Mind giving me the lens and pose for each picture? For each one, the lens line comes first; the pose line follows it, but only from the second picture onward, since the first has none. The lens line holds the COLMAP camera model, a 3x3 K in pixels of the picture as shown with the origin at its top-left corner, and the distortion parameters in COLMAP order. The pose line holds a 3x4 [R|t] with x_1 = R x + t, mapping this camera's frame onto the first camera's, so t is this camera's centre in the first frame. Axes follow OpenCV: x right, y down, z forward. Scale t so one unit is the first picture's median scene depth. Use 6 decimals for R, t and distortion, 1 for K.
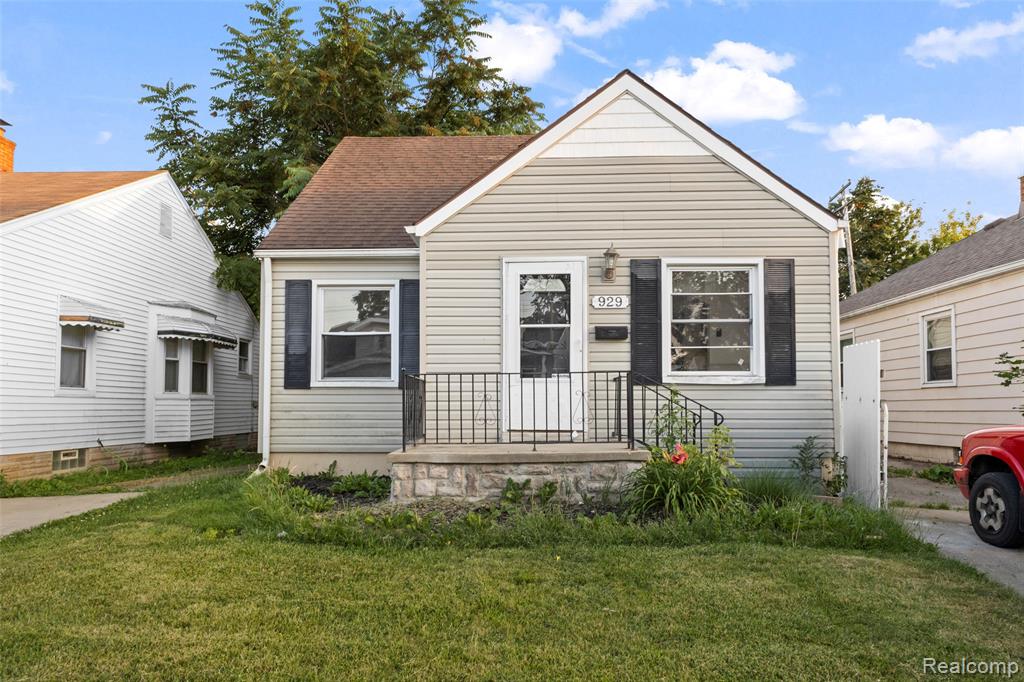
lens RADIAL K [[696.2, 0, 514.5], [0, 696.2, 380.1], [0, 0, 1]] dist [0.002471, -0.002241]
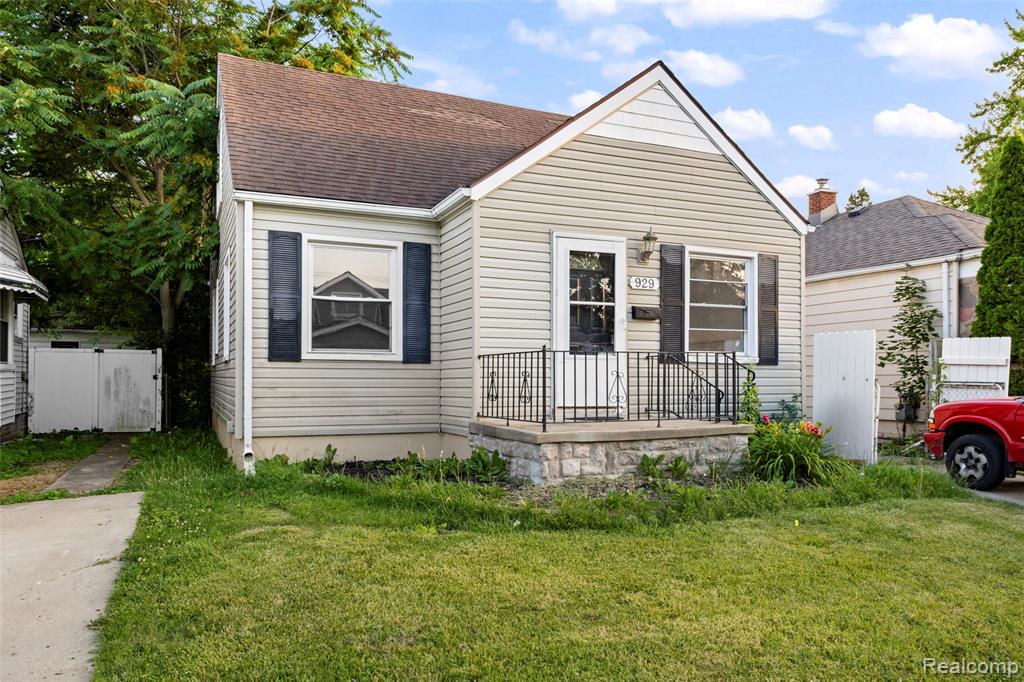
lens RADIAL K [[734.0, 0, 517.0], [0, 734.0, 372.6], [0, 0, 1]] dist [0.011468, -0.005477]
pose [[0.900739, 0.007307, 0.434300, -0.511603], [-0.020717, 0.999443, 0.026151, -0.003361], [-0.433867, -0.032553, 0.900389, 0.085407]]
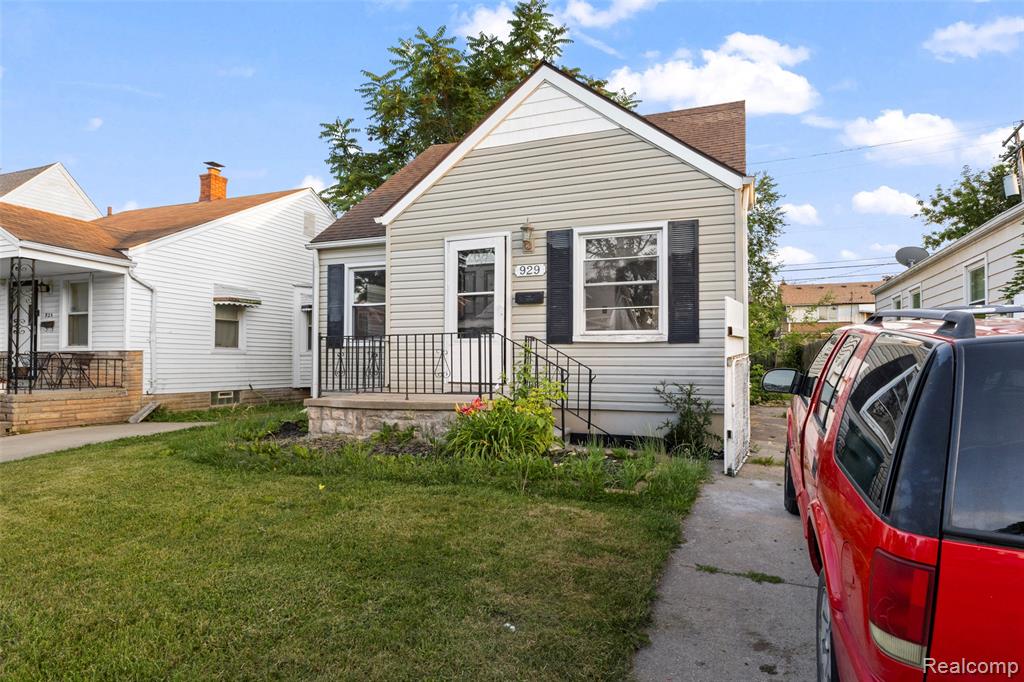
lens RADIAL K [[589.3, 0, 517.2], [0, 589.3, 352.0], [0, 0, 1]] dist [-0.013220, -0.002456]
pose [[0.940287, -0.002207, -0.340377, 0.442685], [0.009951, 0.999730, 0.021007, 0.000105], [0.340238, -0.023139, 0.940054, 0.089872]]
